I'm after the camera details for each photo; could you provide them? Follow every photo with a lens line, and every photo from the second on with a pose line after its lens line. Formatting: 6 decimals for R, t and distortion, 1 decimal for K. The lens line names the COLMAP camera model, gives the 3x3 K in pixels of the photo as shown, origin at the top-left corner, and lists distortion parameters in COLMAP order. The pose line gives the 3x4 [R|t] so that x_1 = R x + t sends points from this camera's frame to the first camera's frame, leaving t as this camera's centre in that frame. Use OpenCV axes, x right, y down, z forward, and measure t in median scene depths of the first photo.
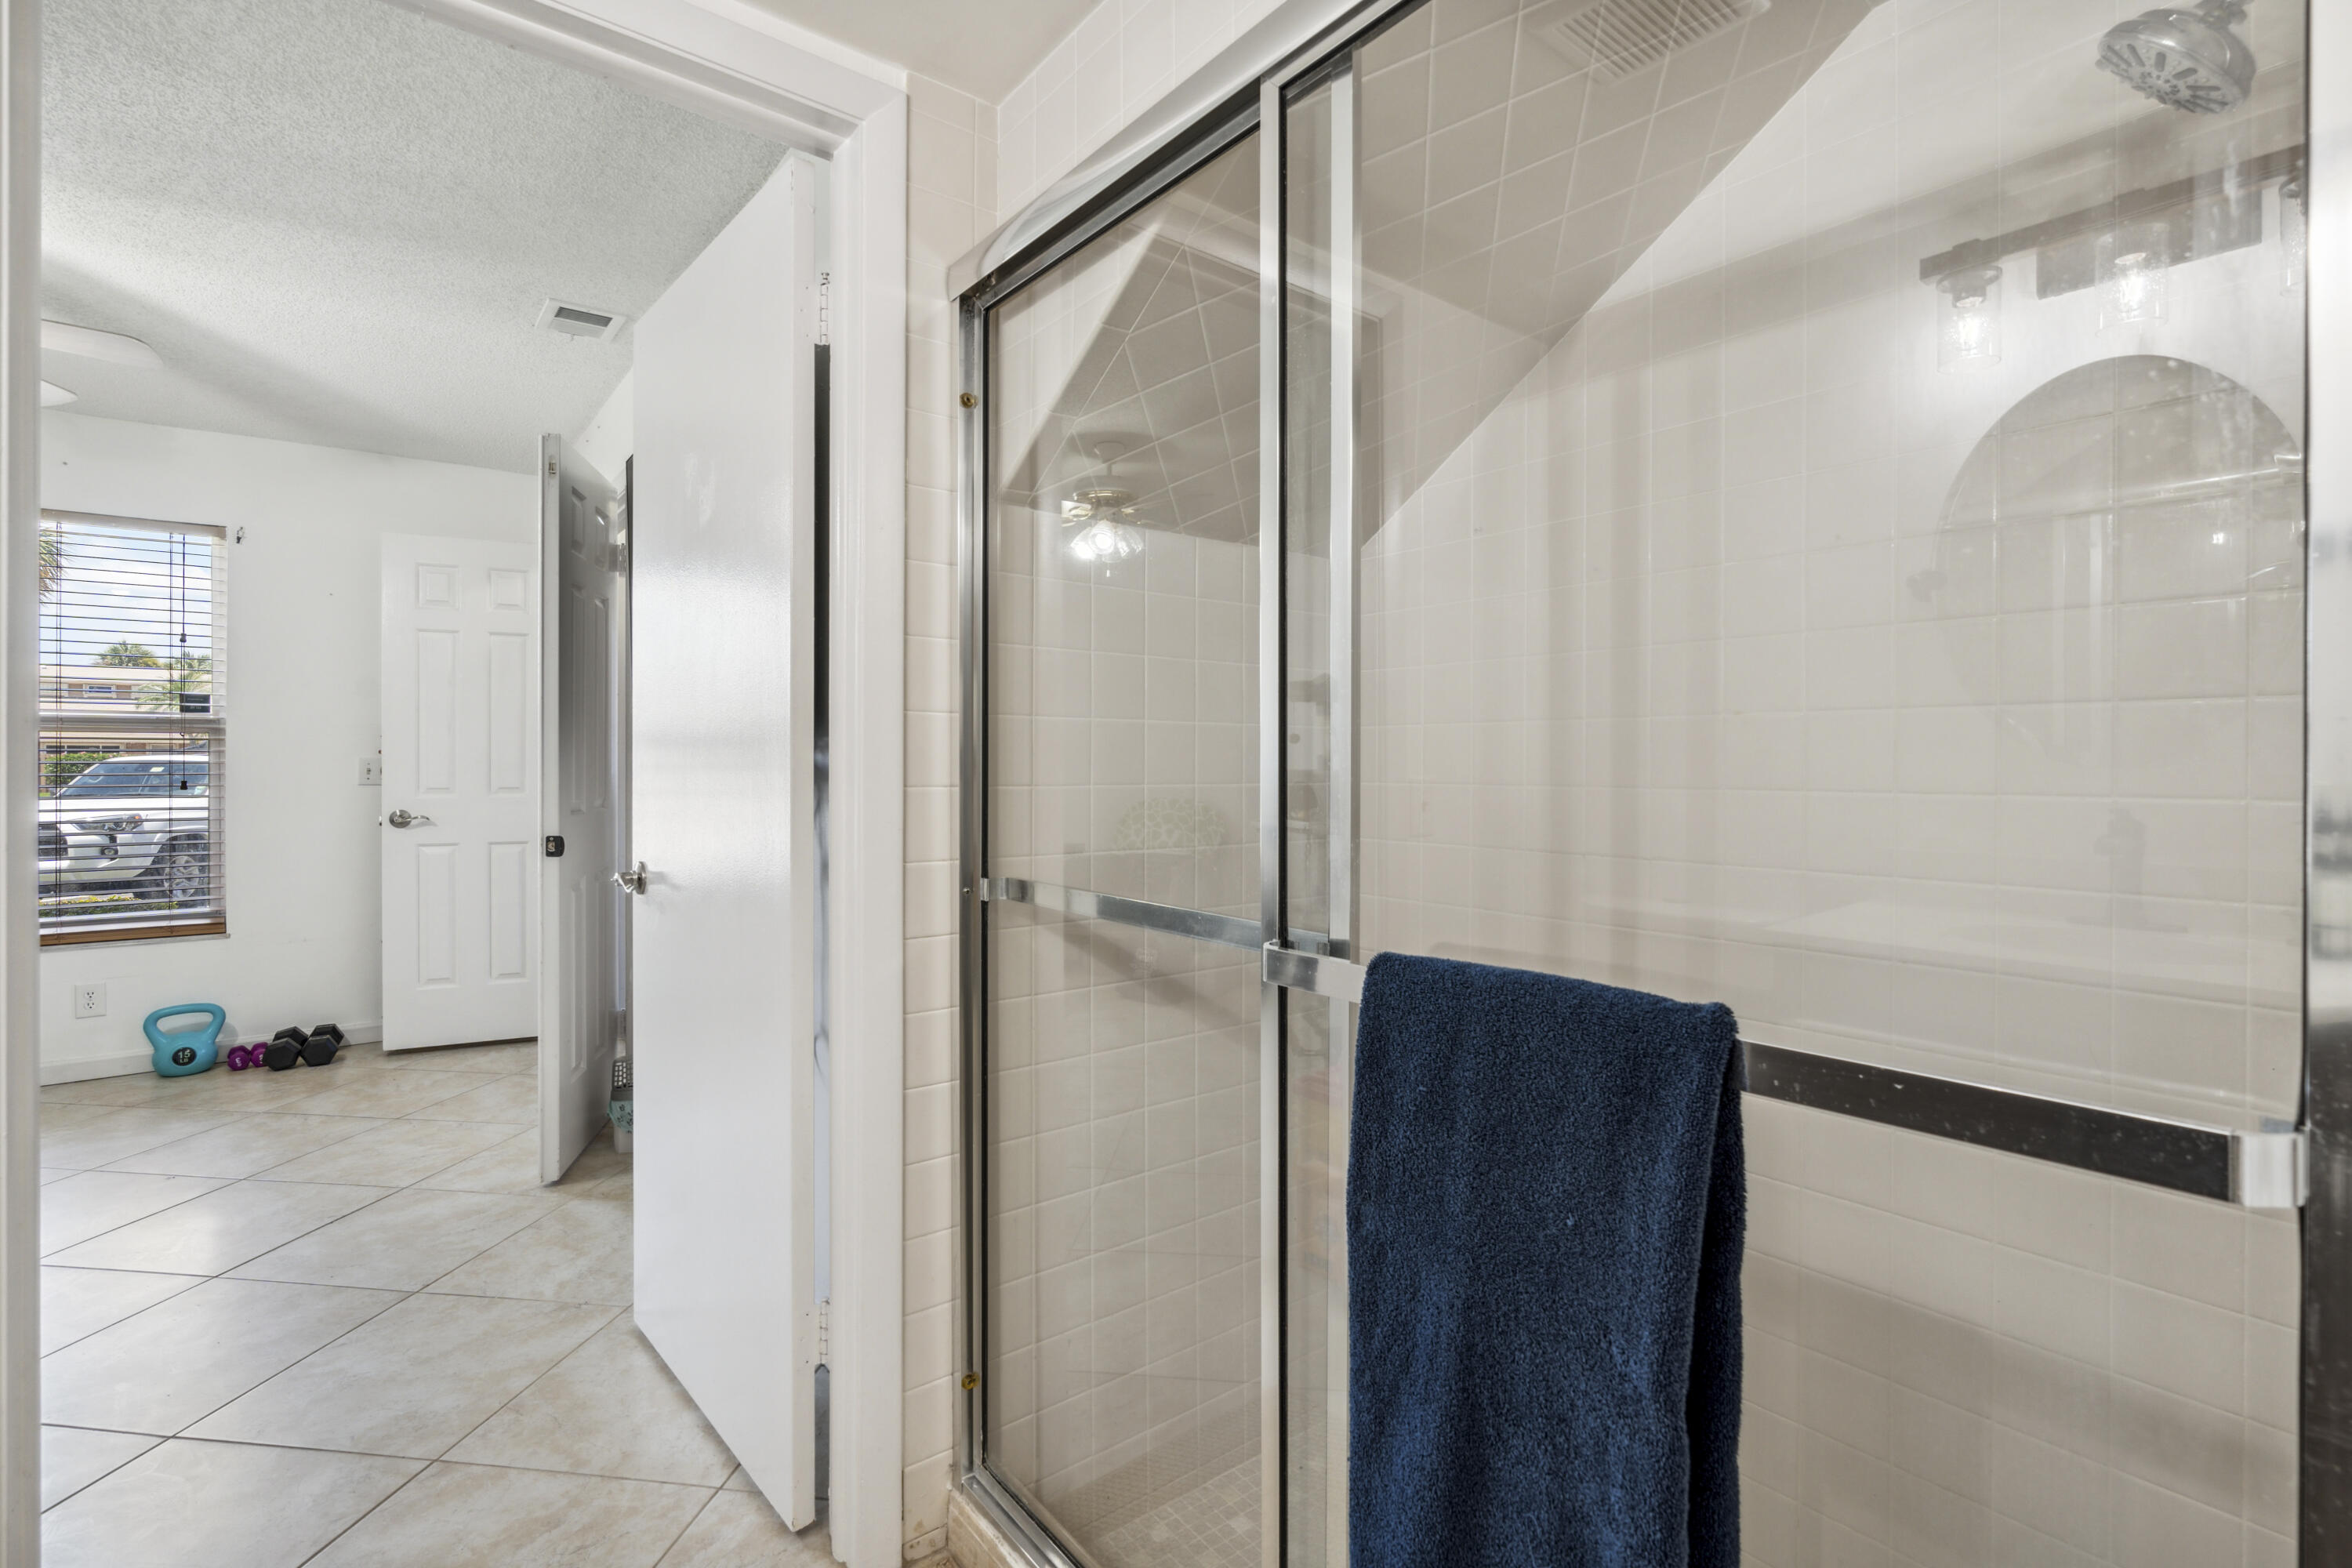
lens RADIAL K [[1078.8, 0, 1182.3], [0, 1078.8, 772.1], [0, 0, 1]] dist [-0.003461, 0.001089]
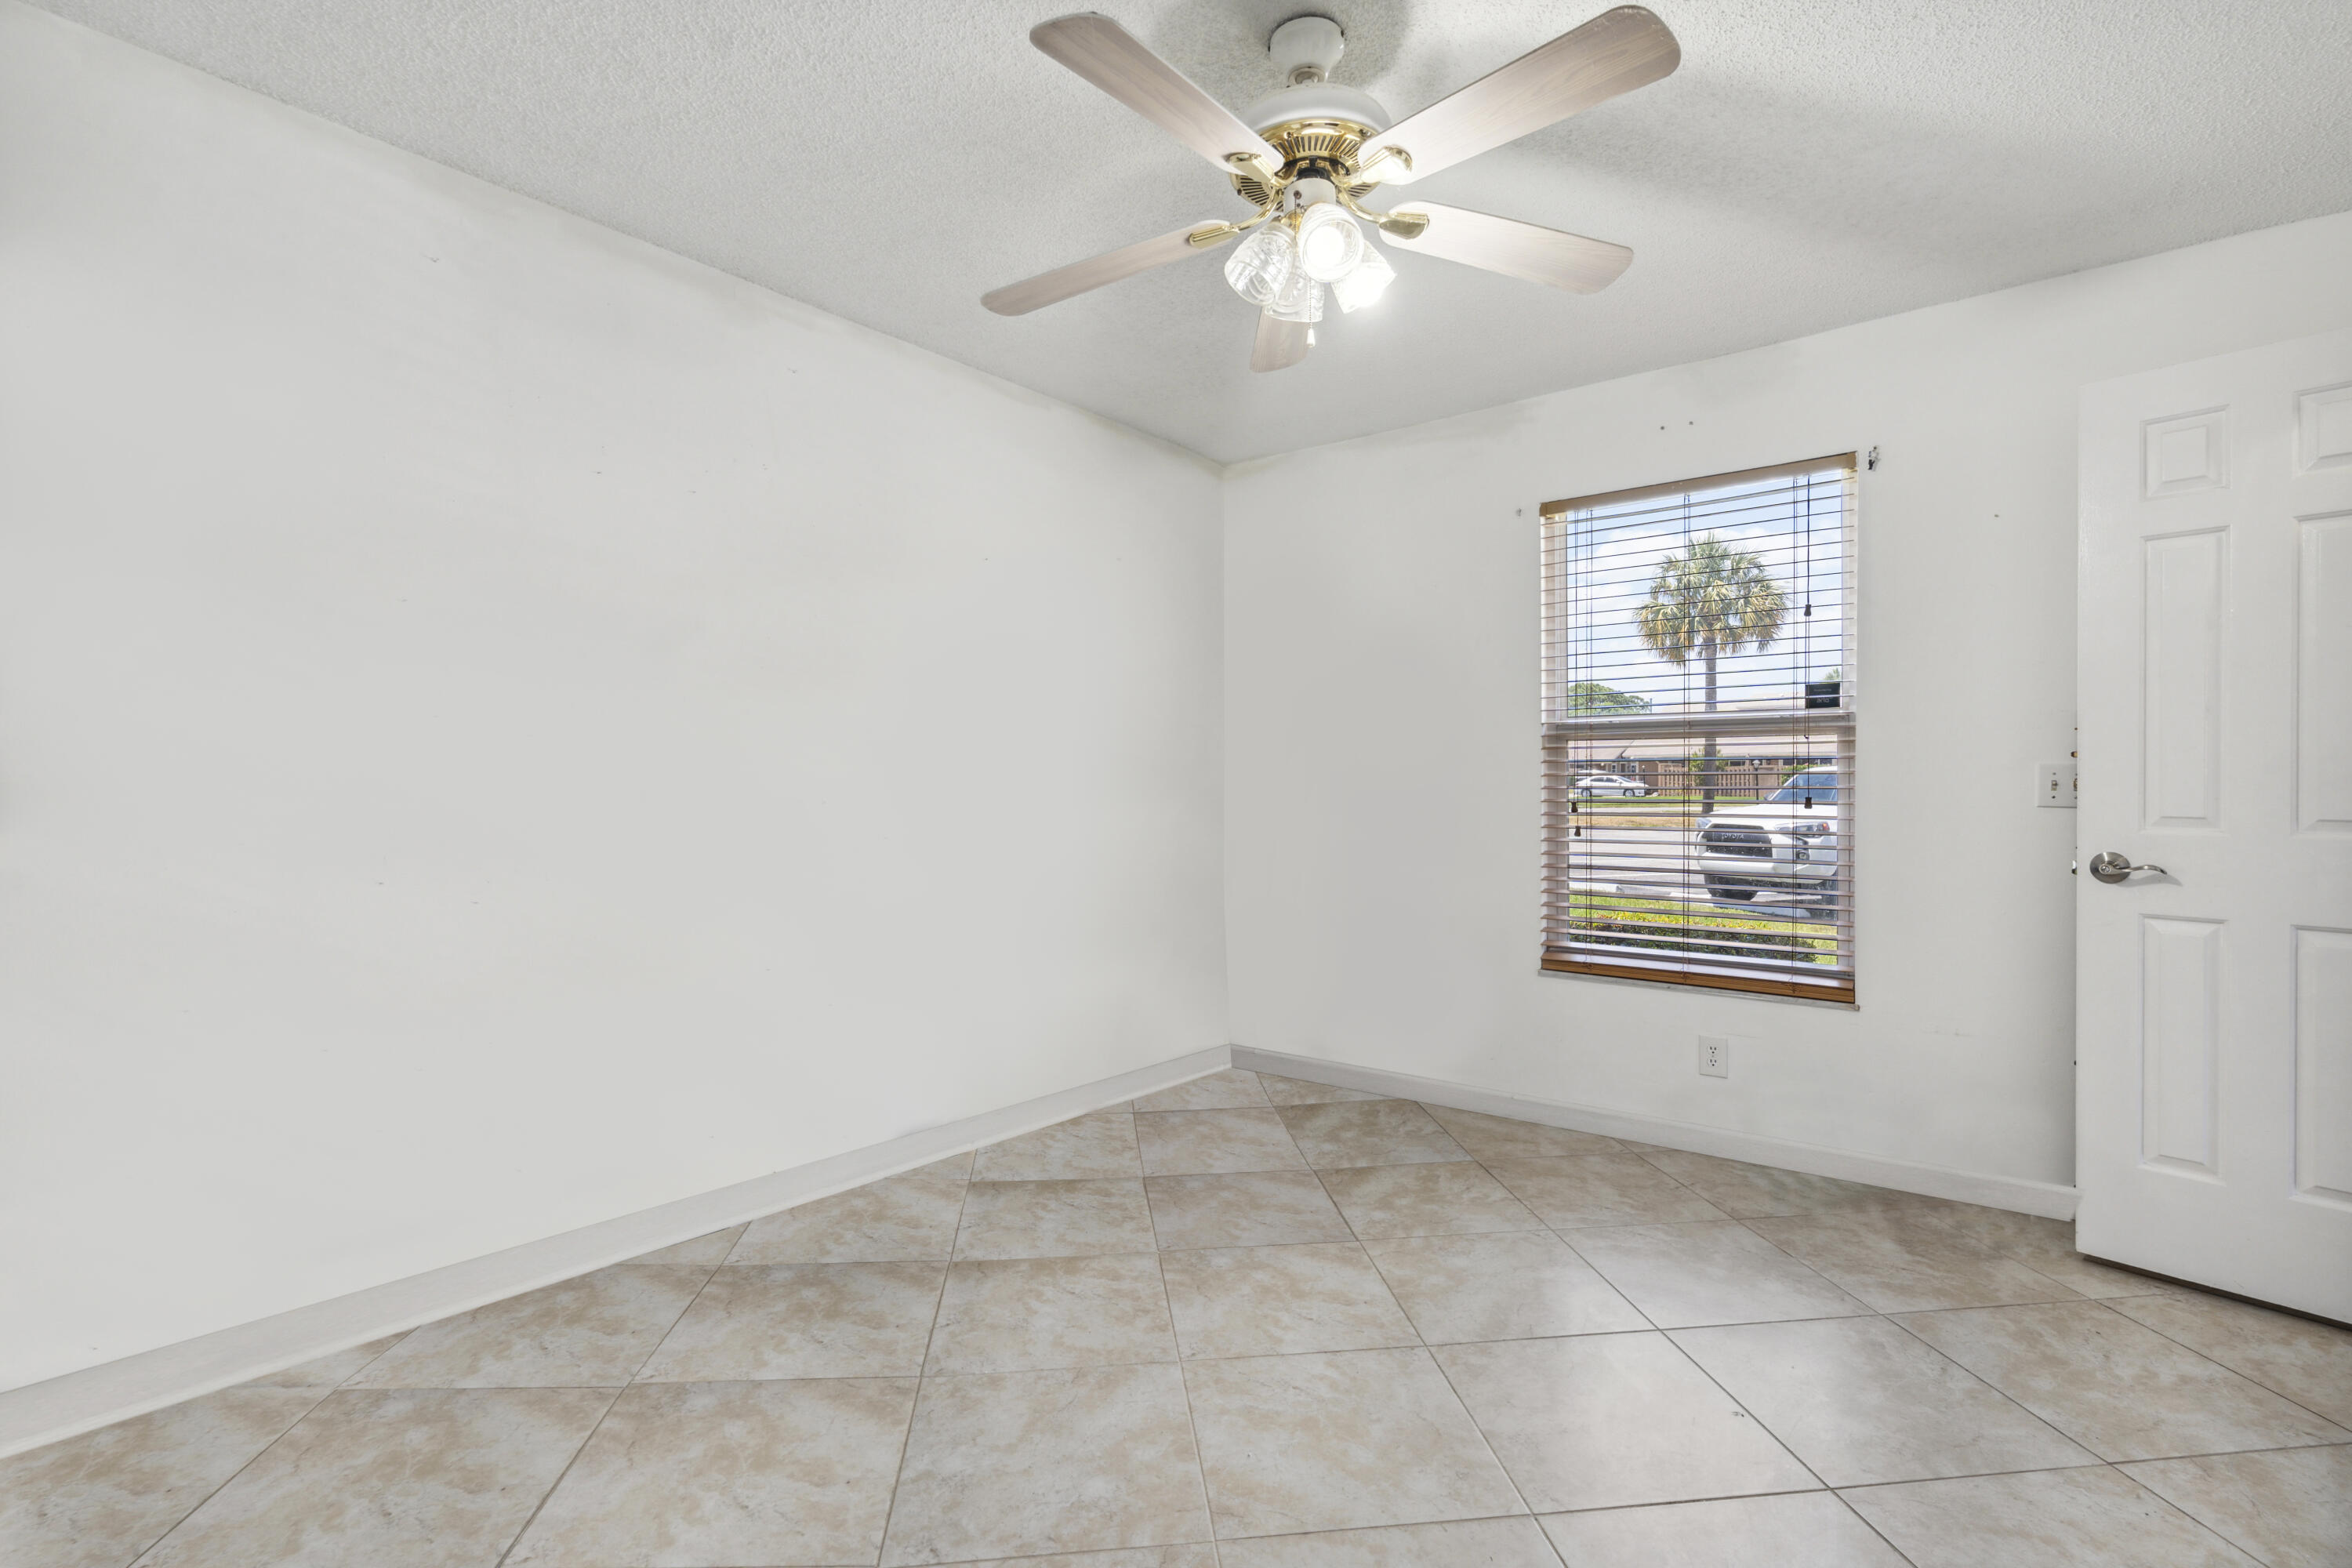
lens RADIAL K [[1078.8, 0, 1182.3], [0, 1078.8, 772.1], [0, 0, 1]] dist [-0.003461, 0.001089]
pose [[0.242279, -0.001043, -0.970206, -0.284553], [-0.004931, 0.999985, -0.002307, -0.005208], [0.970194, 0.005342, 0.242270, 0.373211]]
